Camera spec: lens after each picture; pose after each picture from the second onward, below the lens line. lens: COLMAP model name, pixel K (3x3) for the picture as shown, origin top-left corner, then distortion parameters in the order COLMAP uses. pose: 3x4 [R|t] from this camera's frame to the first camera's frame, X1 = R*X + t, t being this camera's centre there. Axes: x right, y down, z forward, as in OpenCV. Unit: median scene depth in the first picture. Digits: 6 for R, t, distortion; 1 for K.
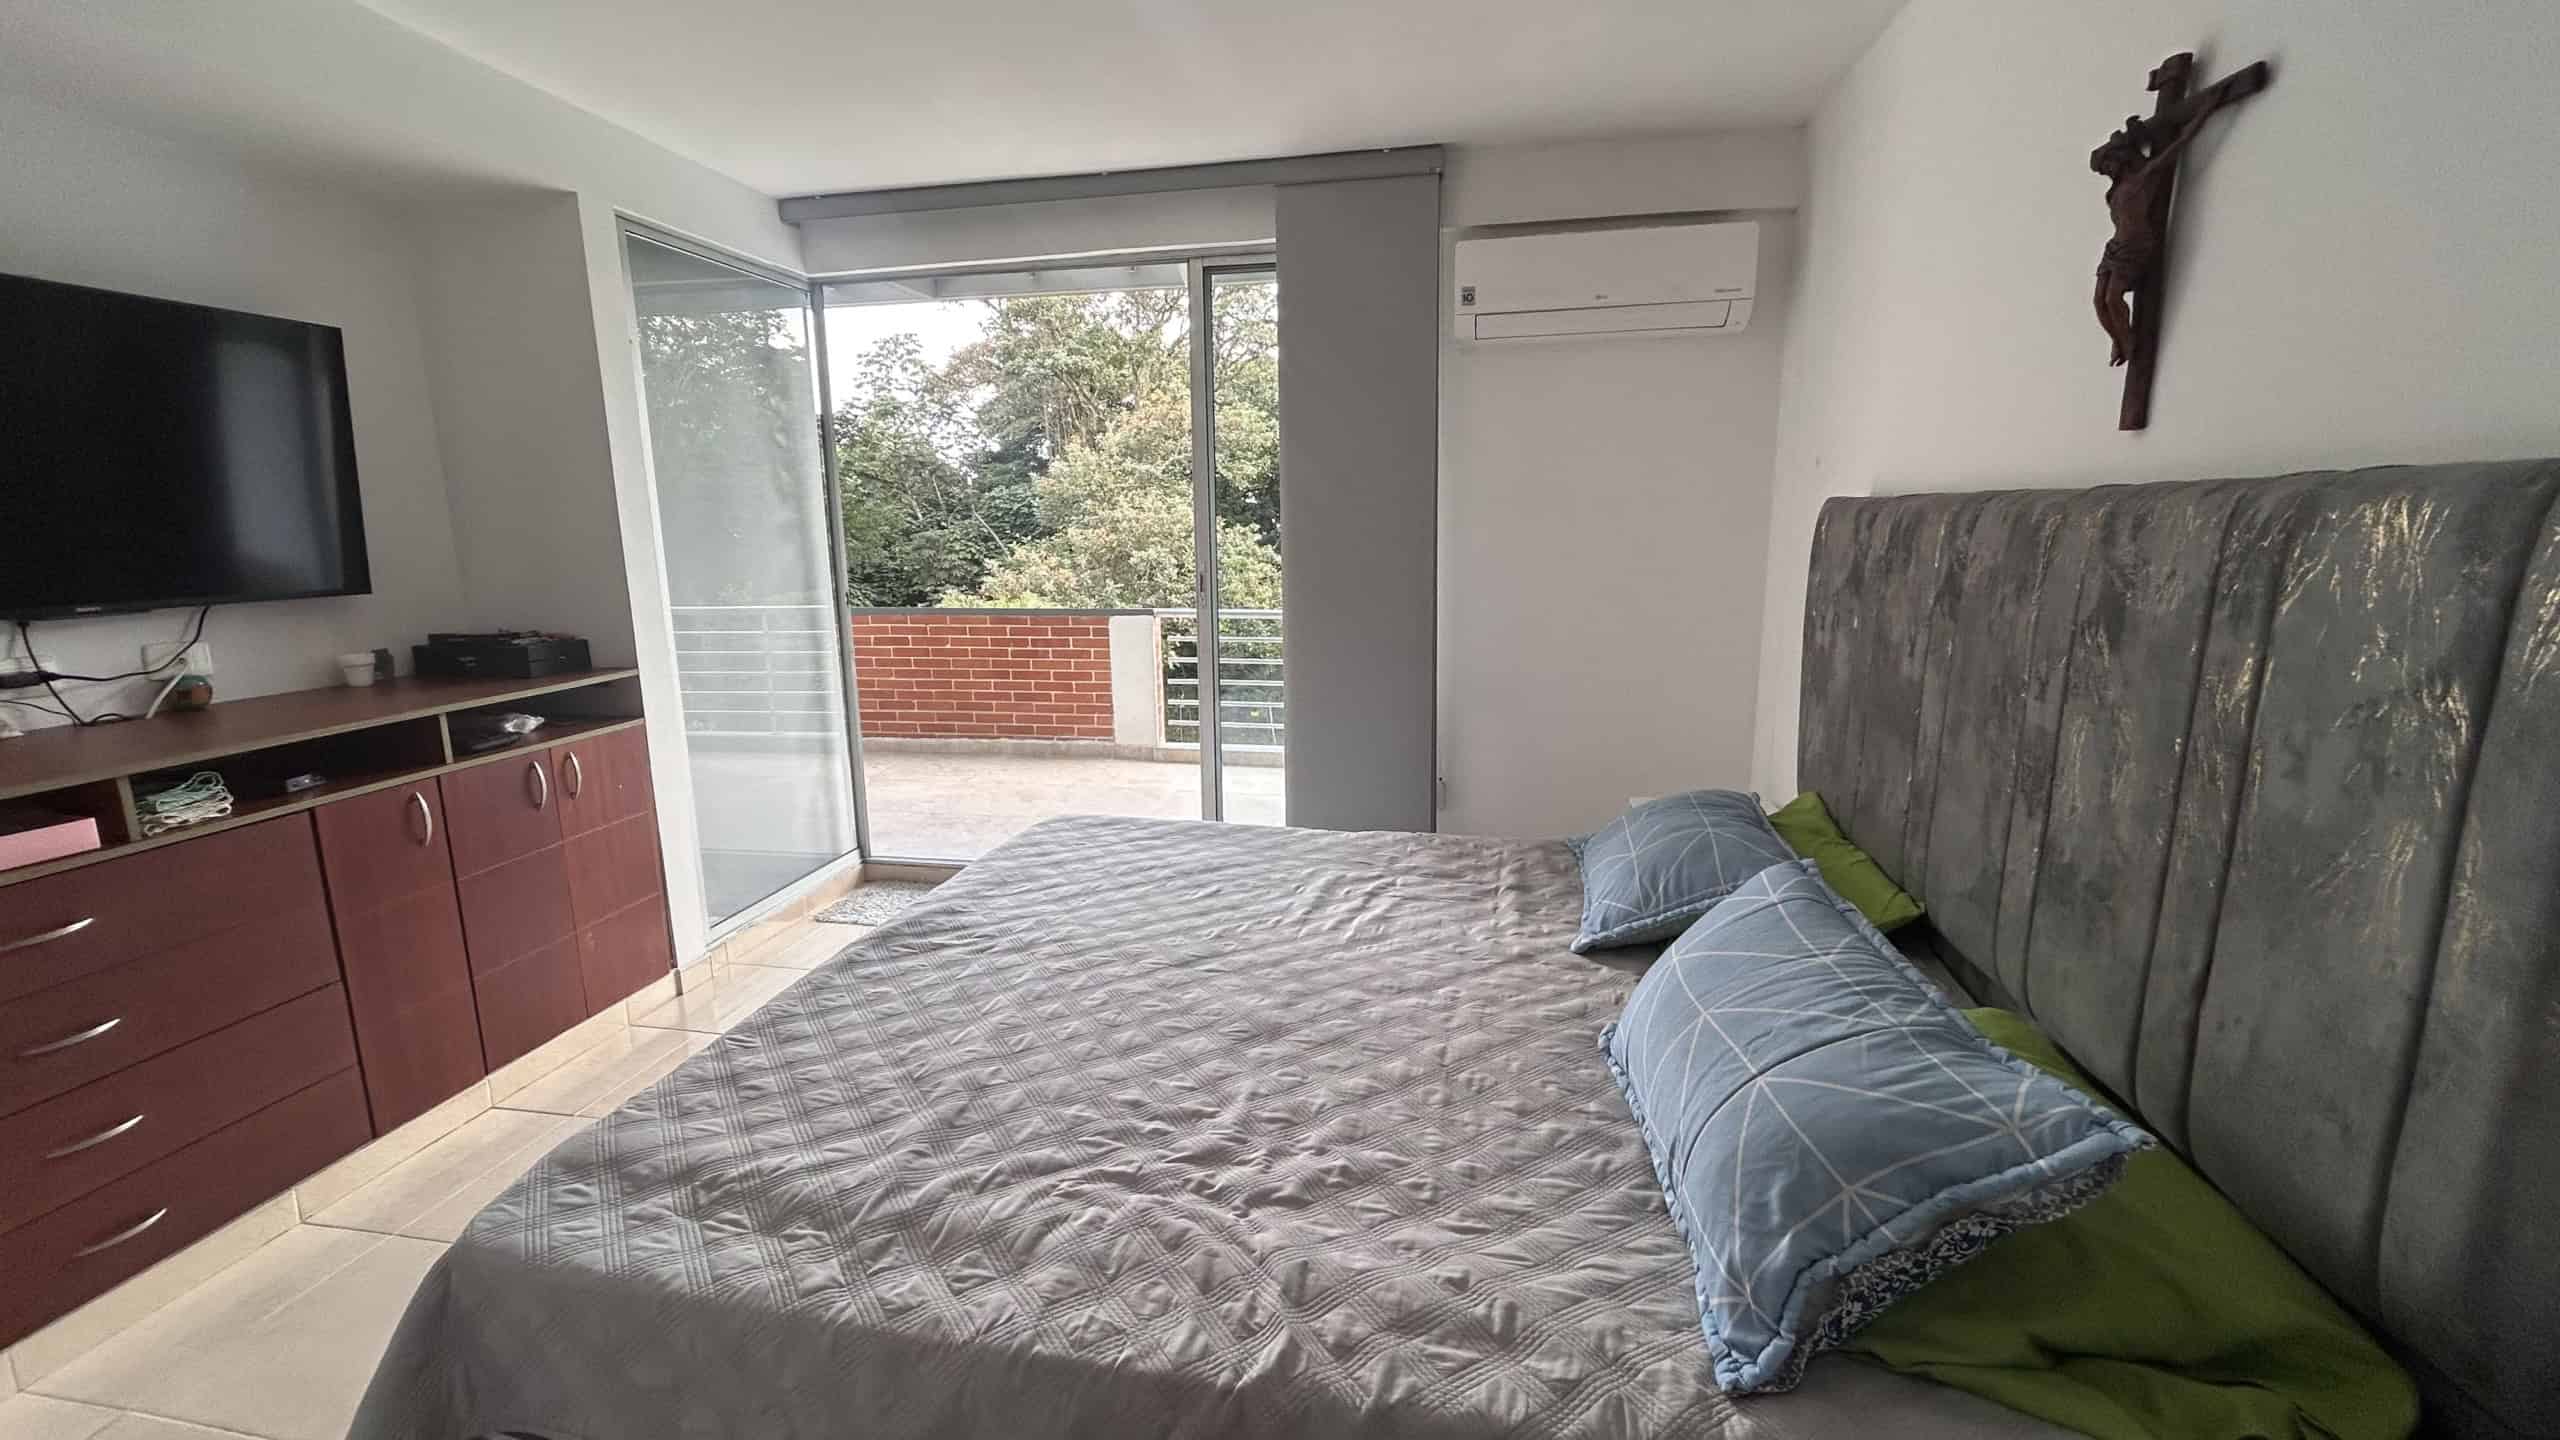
lens RADIAL K [[1014.1, 0, 1304.9], [0, 1014.1, 725.6], [0, 0, 1]] dist [-0.010666, 0.000384]
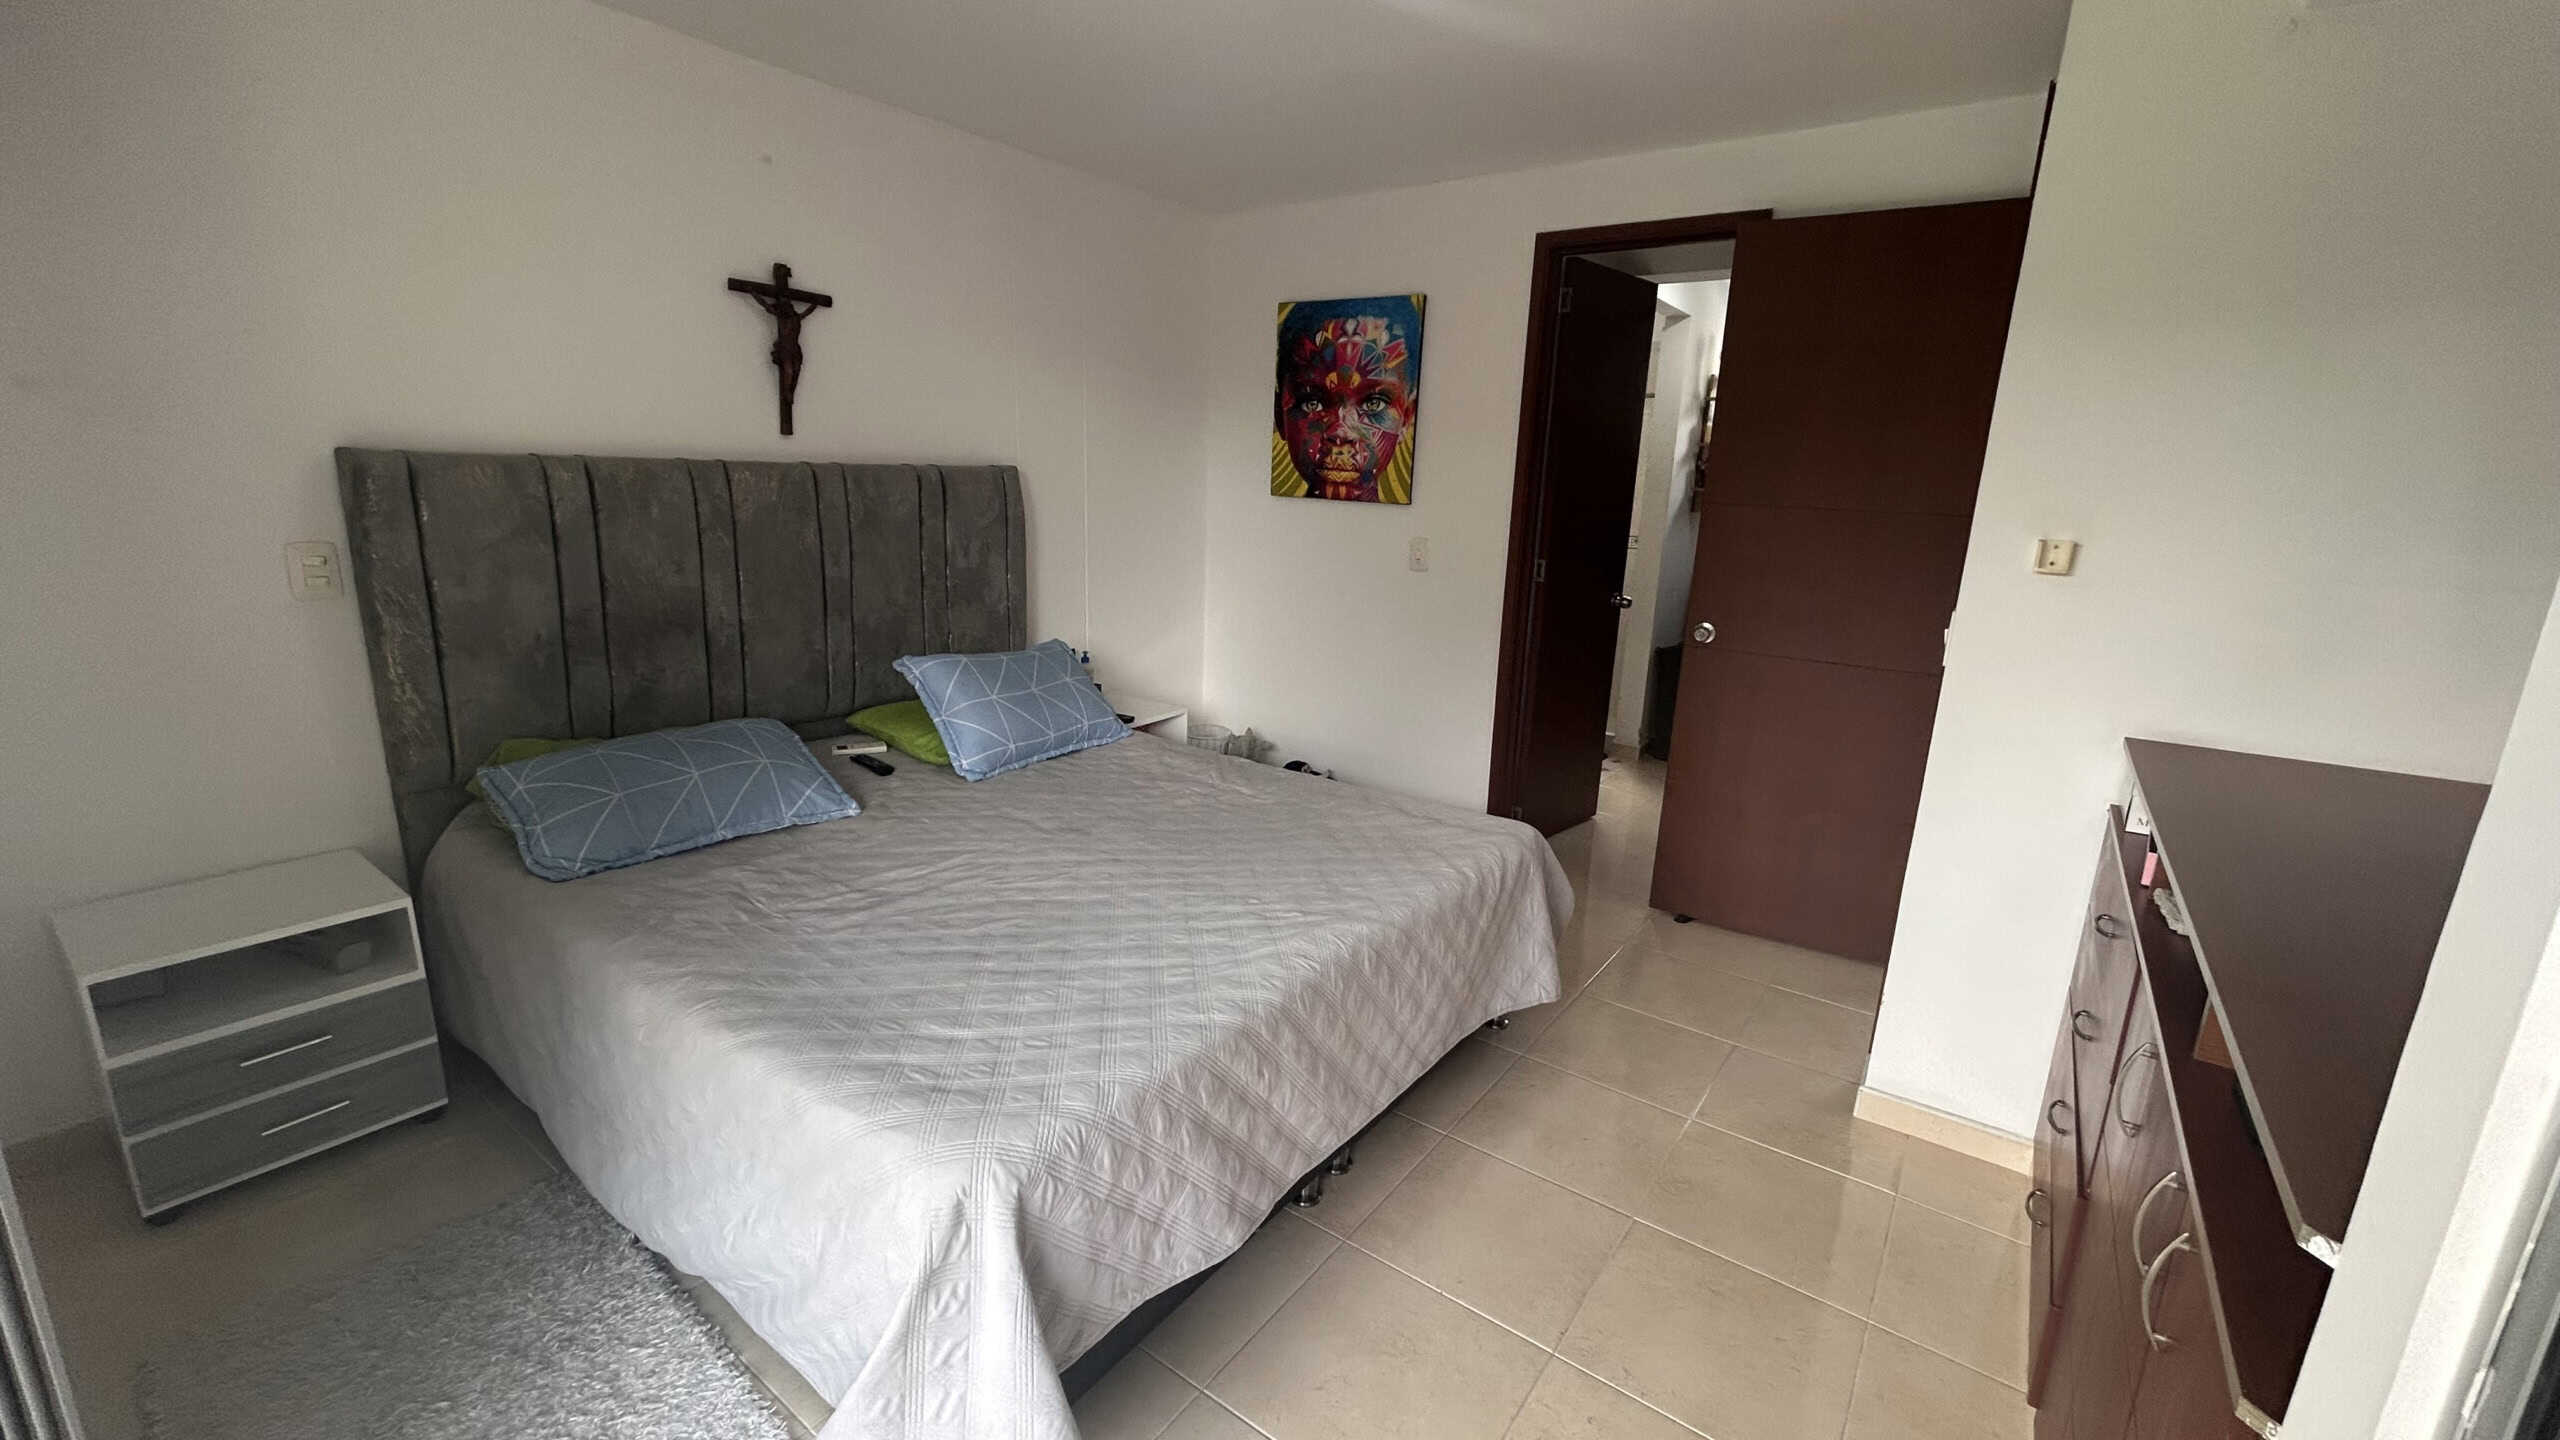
lens RADIAL K [[1014.1, 0, 1304.9], [0, 1014.1, 725.6], [0, 0, 1]] dist [-0.010666, 0.000384]
pose [[-0.901550, -0.124678, 0.414323, -0.179440], [0.059295, 0.912947, 0.403748, -0.086358], [-0.428593, 0.388566, -0.815674, 0.408156]]
